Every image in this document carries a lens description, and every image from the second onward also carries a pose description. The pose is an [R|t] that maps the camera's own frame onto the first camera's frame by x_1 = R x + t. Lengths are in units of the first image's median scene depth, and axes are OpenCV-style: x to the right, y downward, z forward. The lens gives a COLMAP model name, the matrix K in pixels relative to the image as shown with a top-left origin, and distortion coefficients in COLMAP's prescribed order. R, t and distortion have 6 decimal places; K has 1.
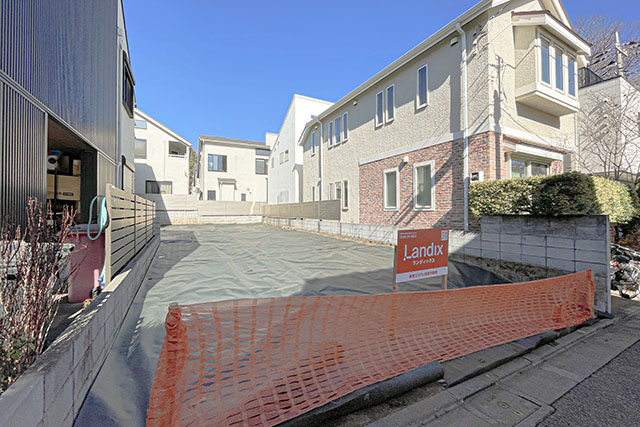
lens RADIAL K [[259.0, 0, 321.4], [0, 259.0, 210.3], [0, 0, 1]] dist [-0.000697, -0.000112]
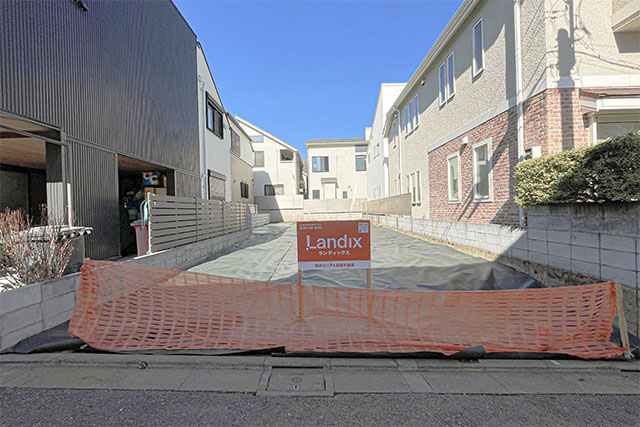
lens RADIAL K [[270.2, 0, 320.0], [0, 270.2, 213.5], [0, 0, 1]] dist [-0.000887, -0.000083]
pose [[0.882488, -0.016530, -0.470044, 0.347874], [0.027578, 0.999481, 0.016629, 0.009836], [0.469525, -0.027638, 0.882486, 0.016659]]
